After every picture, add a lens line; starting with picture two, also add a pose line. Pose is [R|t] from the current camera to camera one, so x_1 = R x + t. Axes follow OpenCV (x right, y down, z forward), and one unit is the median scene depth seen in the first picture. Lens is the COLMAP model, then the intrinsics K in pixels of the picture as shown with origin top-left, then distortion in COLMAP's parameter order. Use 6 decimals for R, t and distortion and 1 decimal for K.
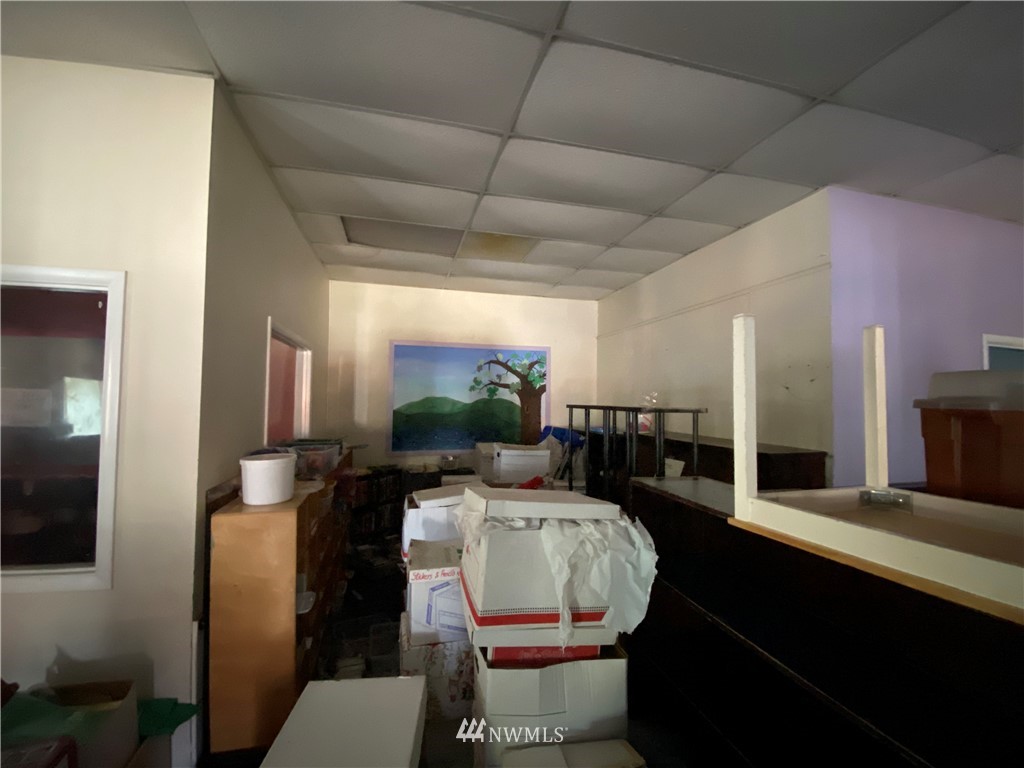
lens RADIAL K [[425.9, 0, 509.6], [0, 425.9, 382.7], [0, 0, 1]] dist [0.004865, 0.000235]
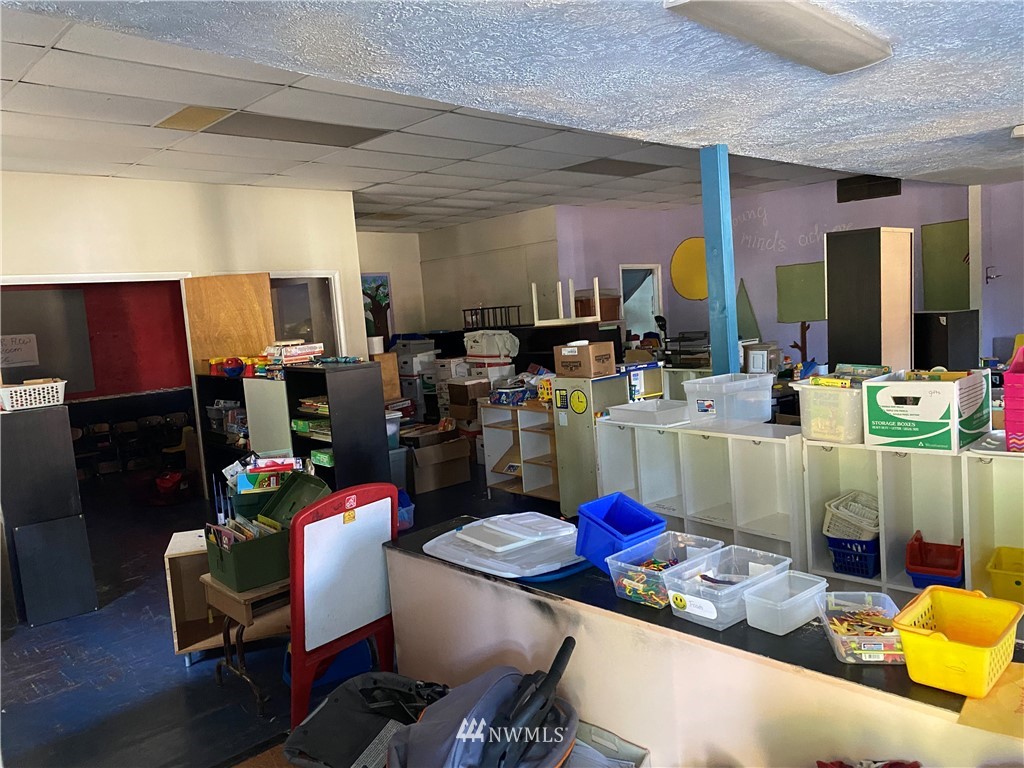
lens RADIAL K [[774.1, 0, 511.9], [0, 774.1, 384.9], [0, 0, 1]] dist [0.036558, -0.039407]
pose [[0.864680, -0.121529, 0.487401, -0.930858], [0.062077, 0.988707, 0.136396, -0.053986], [-0.498473, -0.087682, 0.862460, -1.492284]]
